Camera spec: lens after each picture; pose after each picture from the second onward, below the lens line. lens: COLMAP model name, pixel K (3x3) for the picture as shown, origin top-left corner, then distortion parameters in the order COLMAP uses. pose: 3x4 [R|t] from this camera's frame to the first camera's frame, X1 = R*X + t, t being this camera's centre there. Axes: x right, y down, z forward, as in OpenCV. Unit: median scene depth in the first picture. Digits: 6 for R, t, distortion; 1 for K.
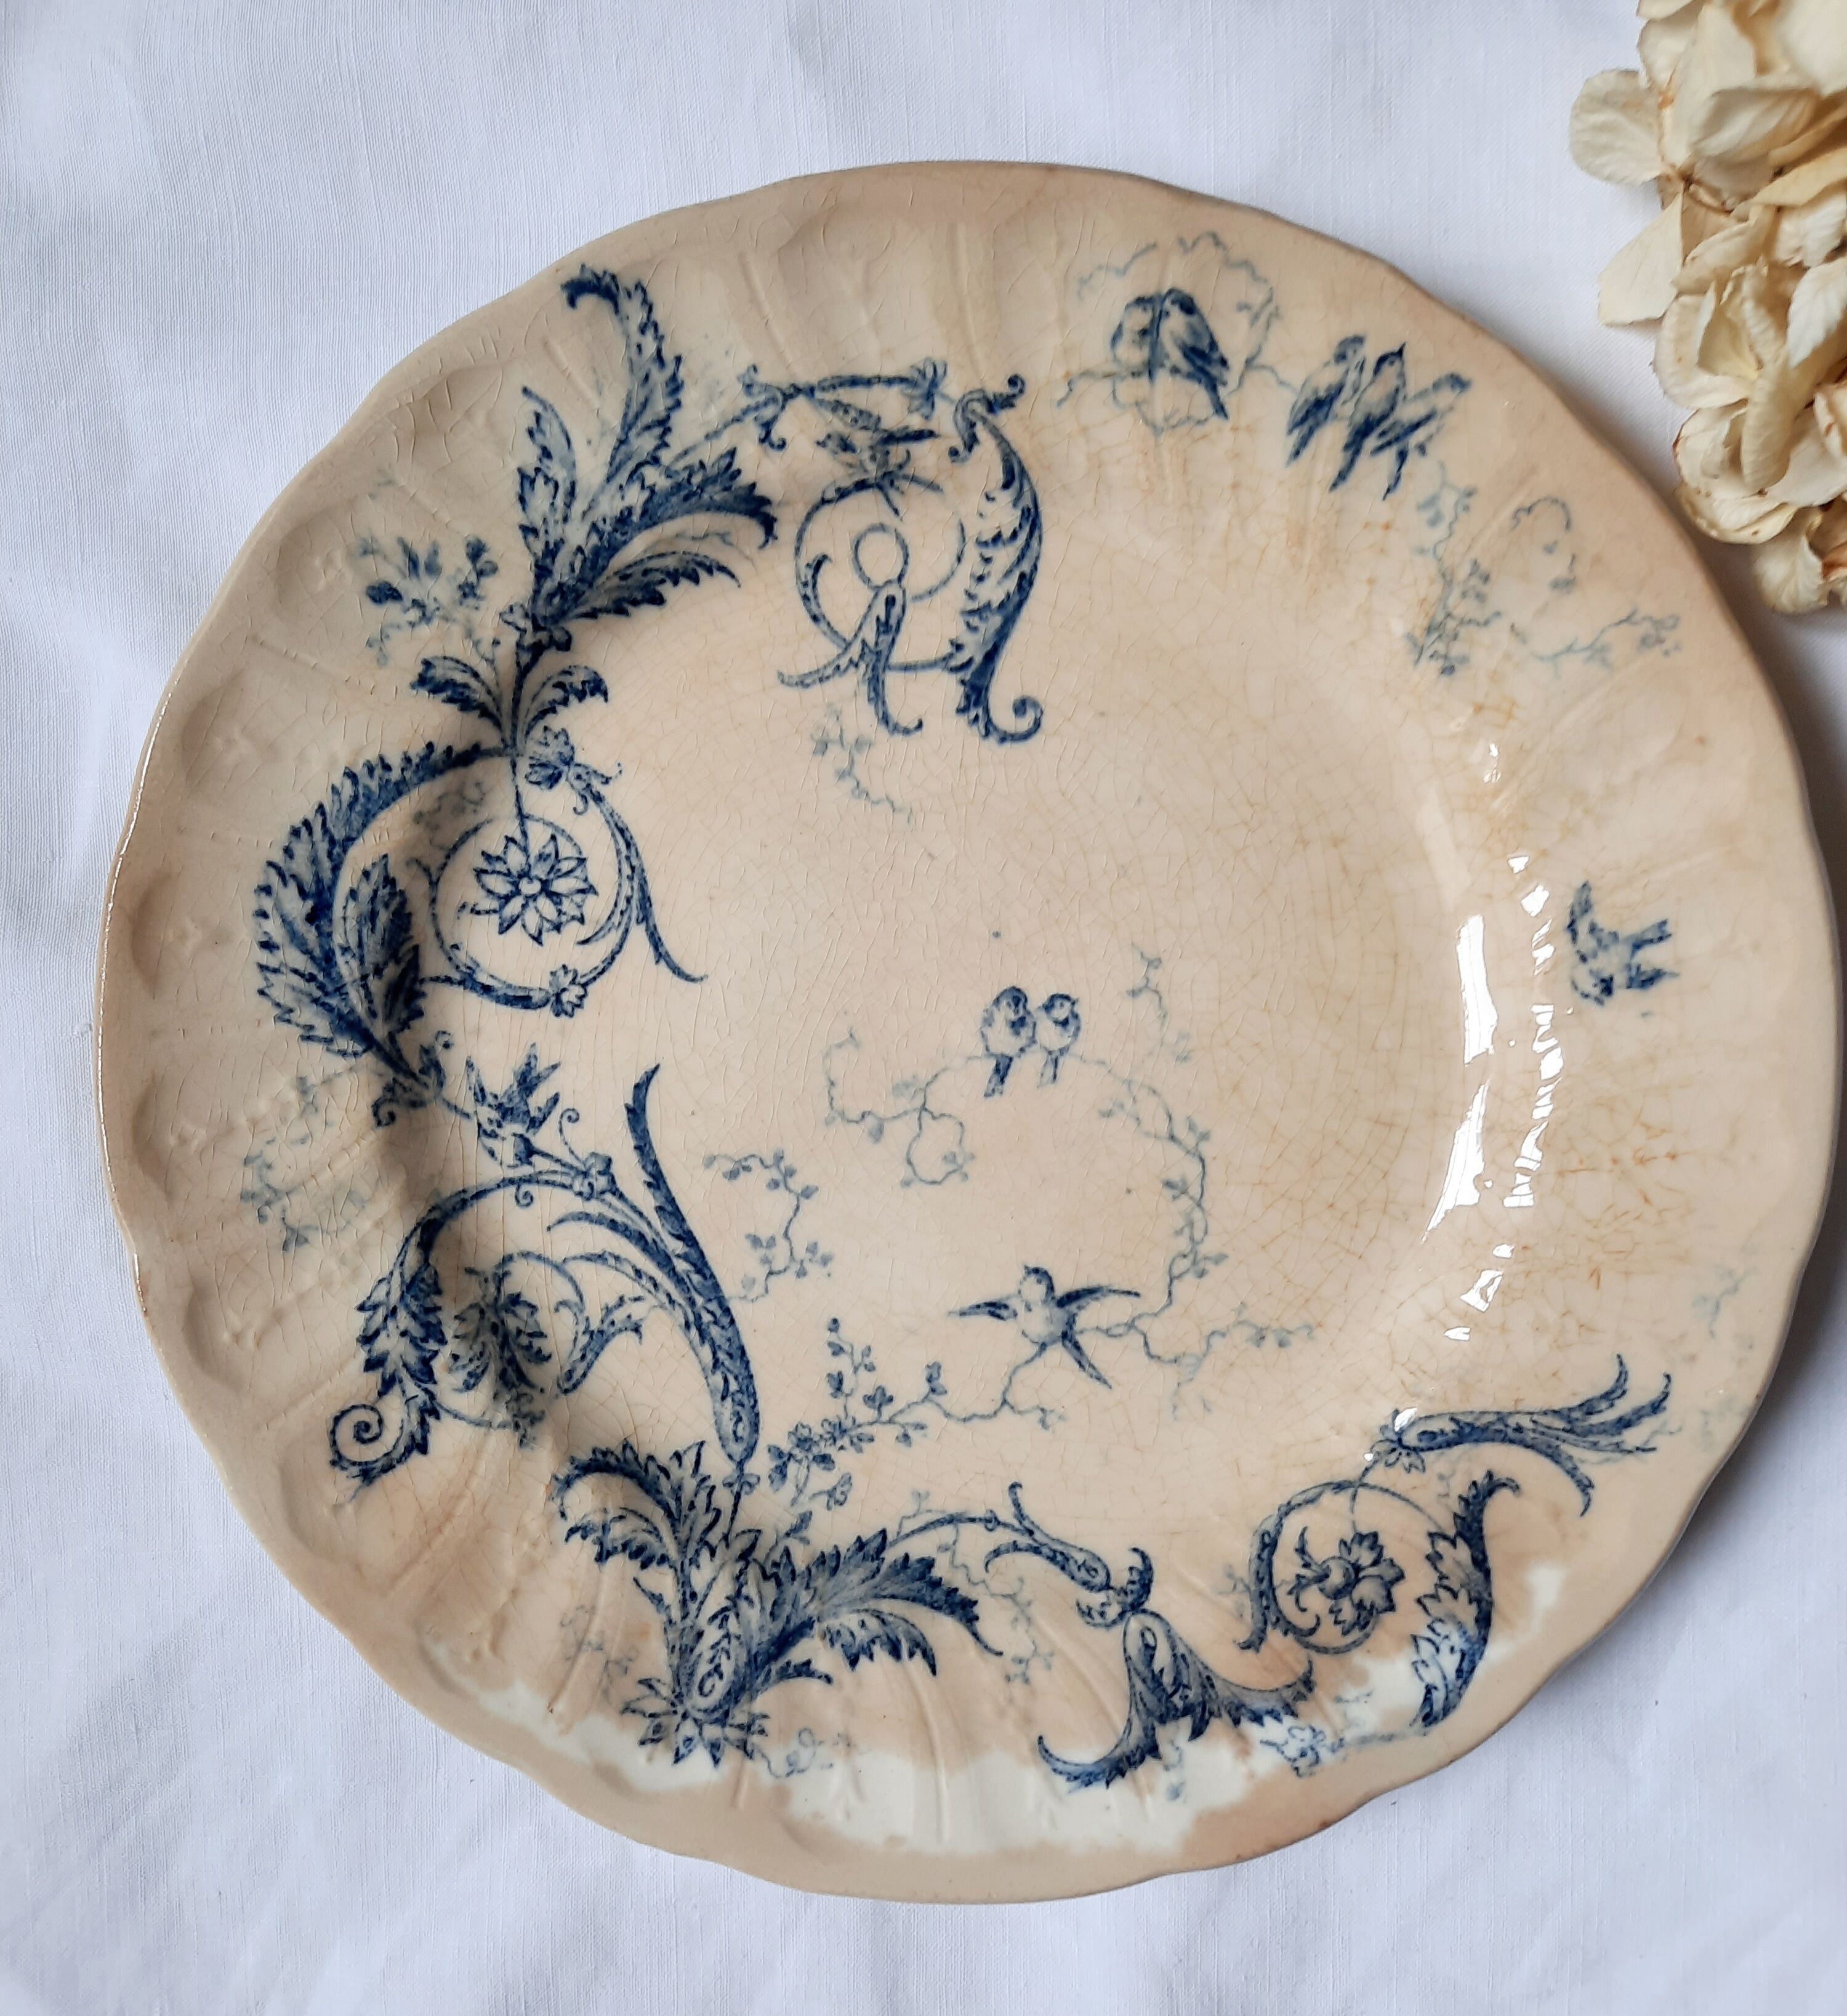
lens RADIAL K [[1785.9, 0, 917.2], [0, 1785.9, 948.8], [0, 0, 1]] dist [0.045850, -0.132205]
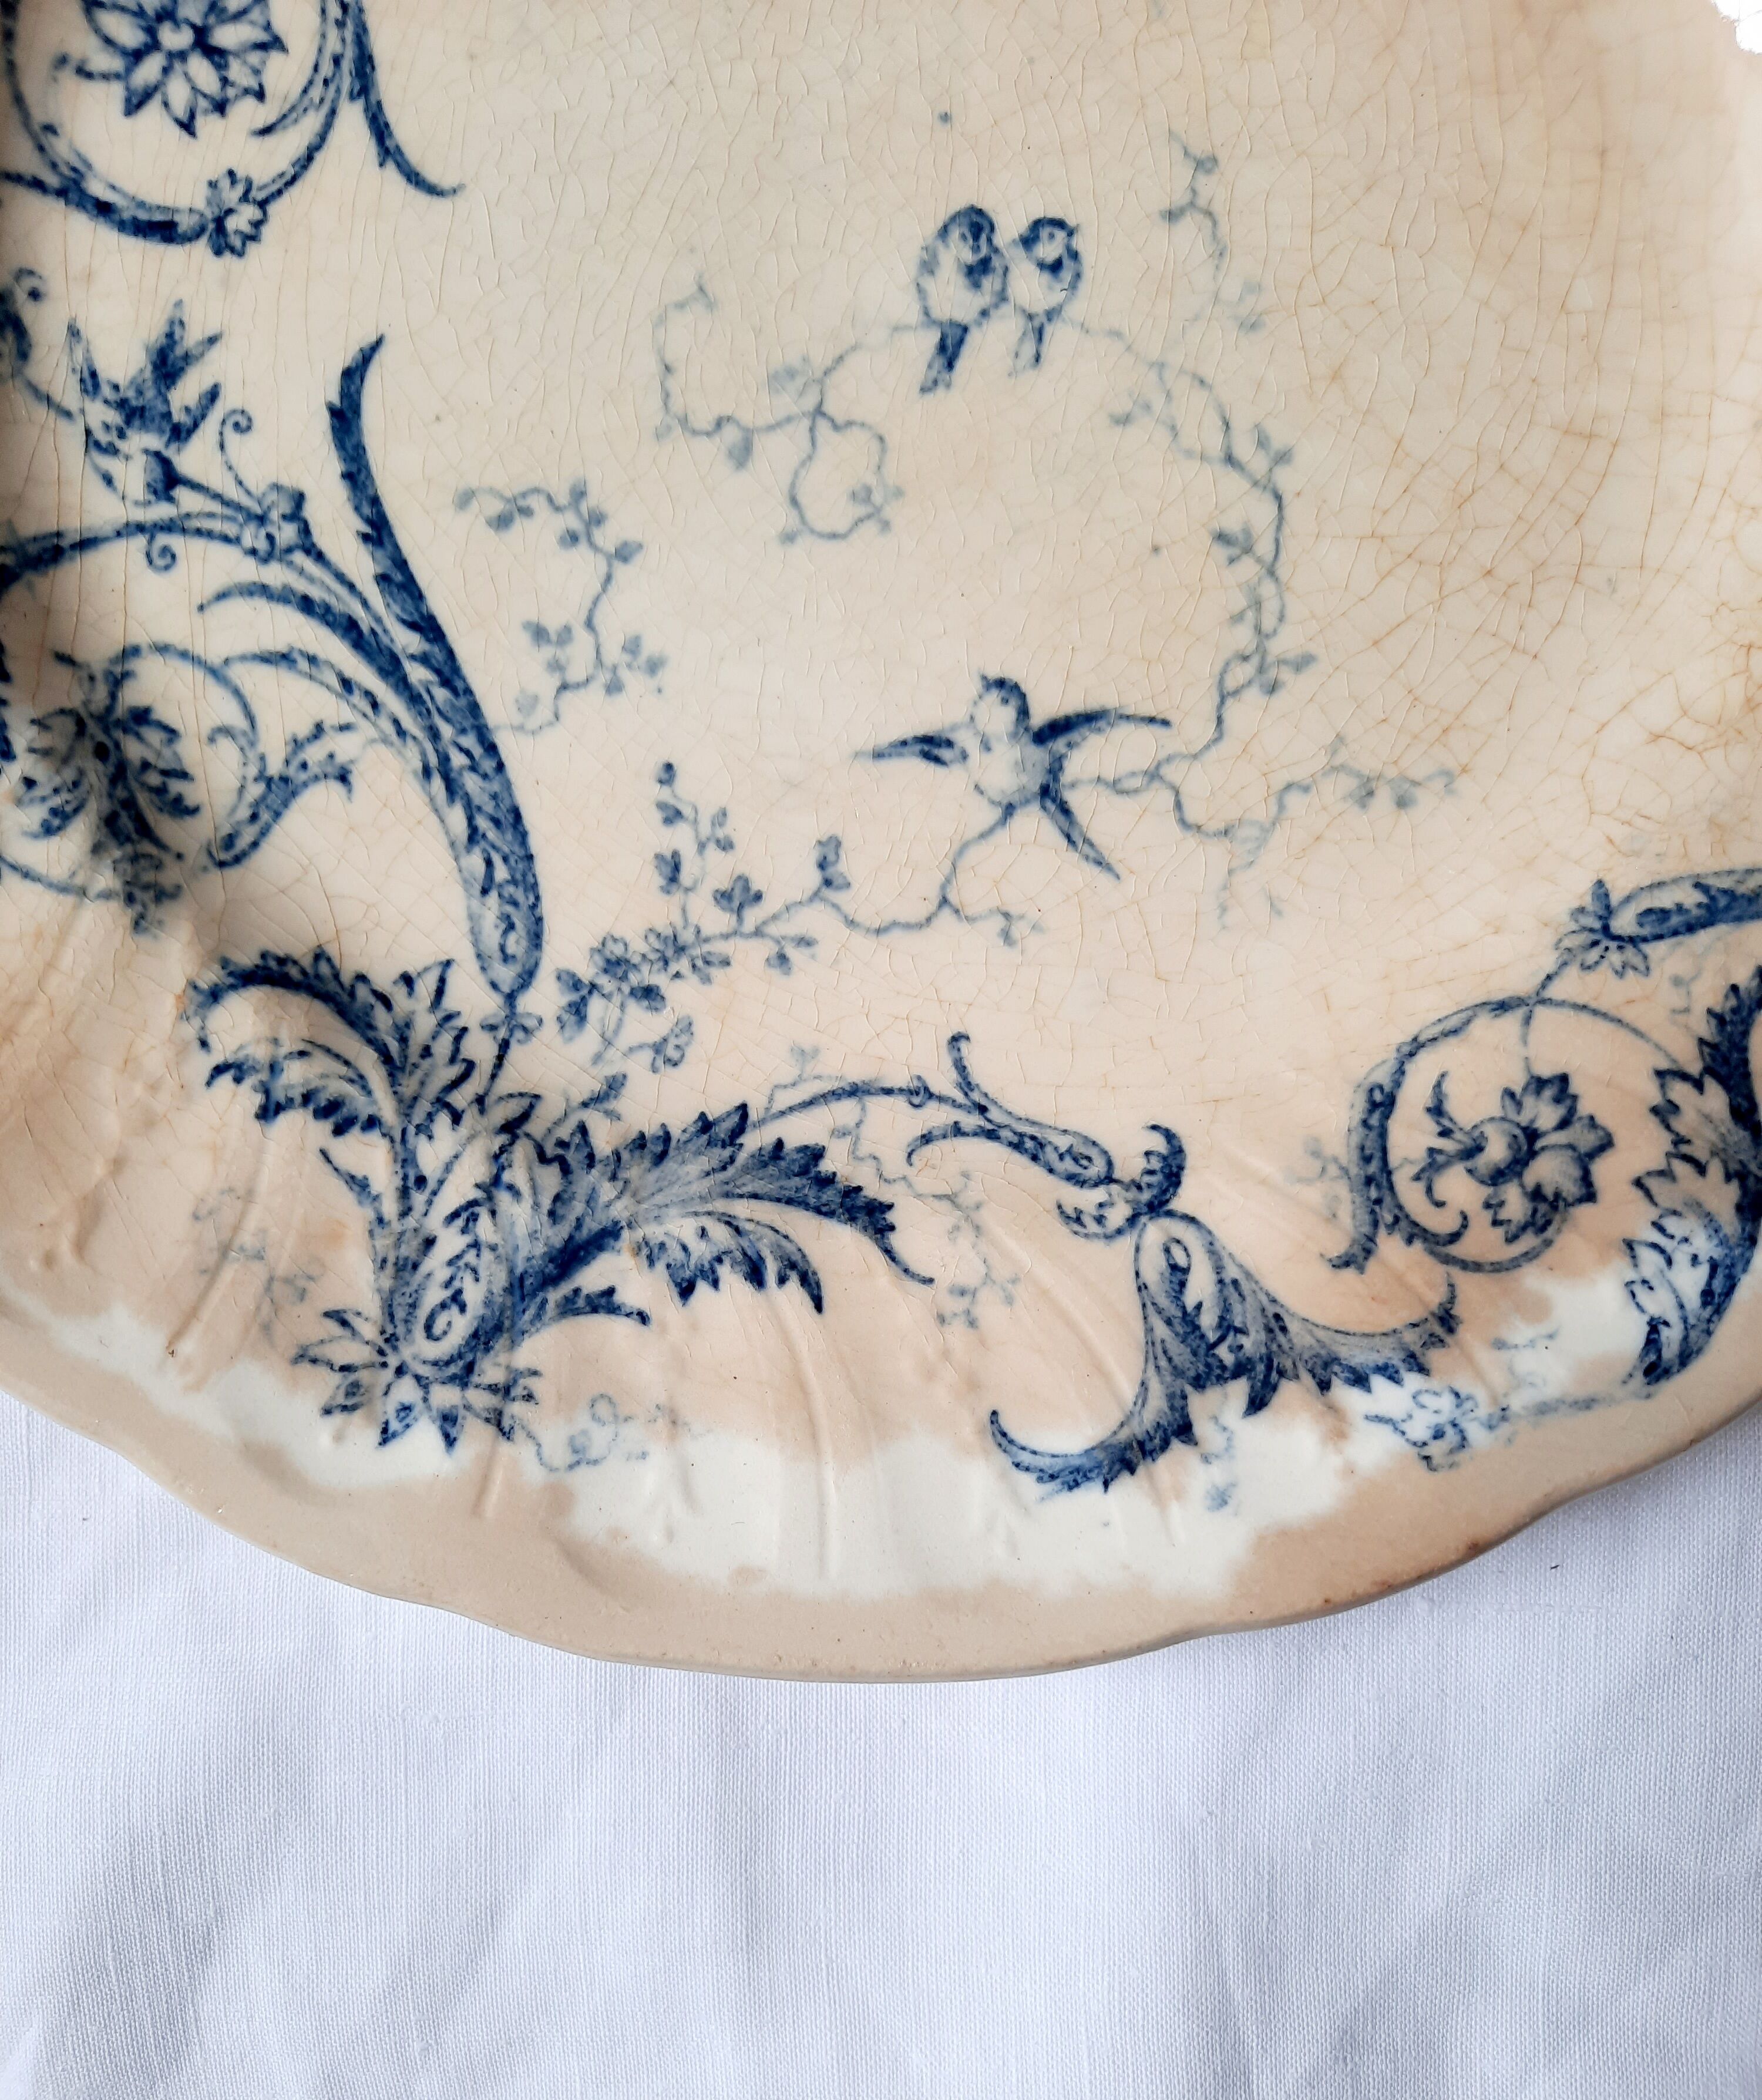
lens RADIAL K [[1701.5, 0, 874.3], [0, 1701.5, 1161.5], [0, 0, 1]] dist [0.000857, -0.048019]
pose [[0.999802, 0.016508, 0.011089, 0.020596], [-0.016899, 0.999204, 0.036126, 0.330333], [-0.010484, -0.036306, 0.999286, 0.428299]]
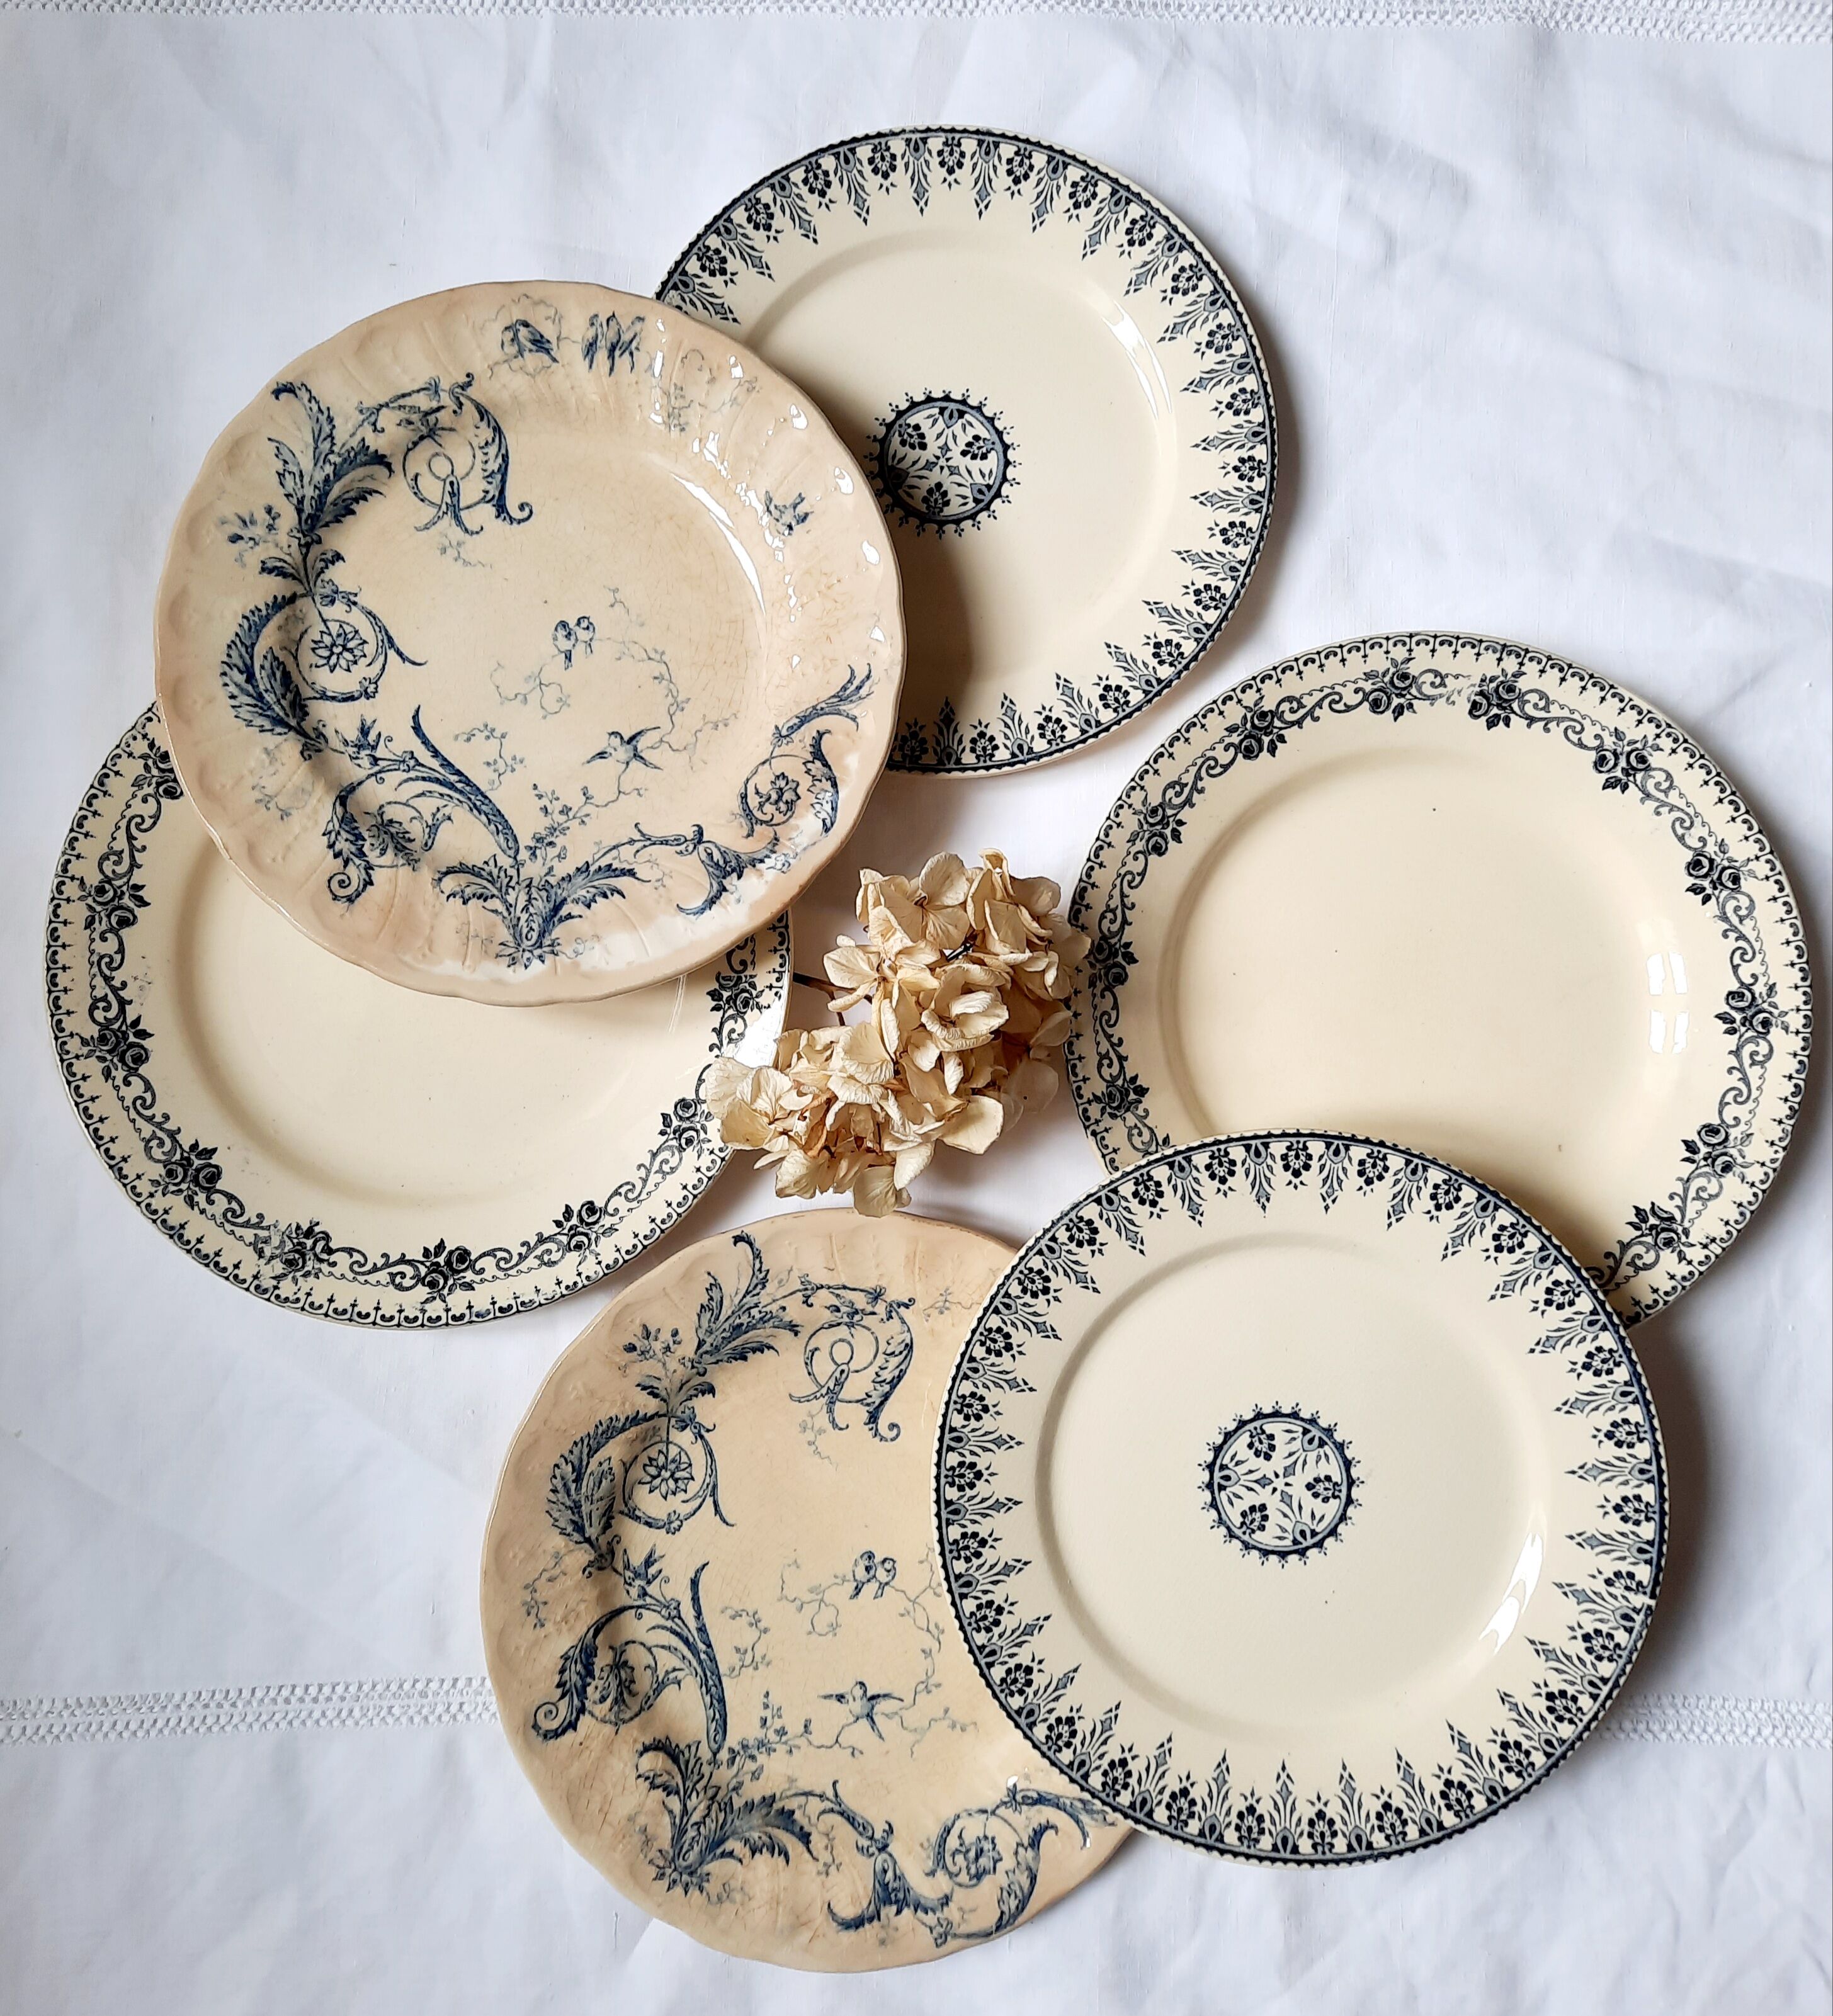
lens RADIAL K [[1786.1, 0, 910.2], [0, 1786.1, 948.8], [0, 0, 1]] dist [0.045850, -0.132205]
pose [[0.929792, -0.338941, 0.143549, -0.000705], [0.356934, 0.925501, -0.126675, 0.869536], [-0.089919, 0.169019, 0.981502, -1.220959]]
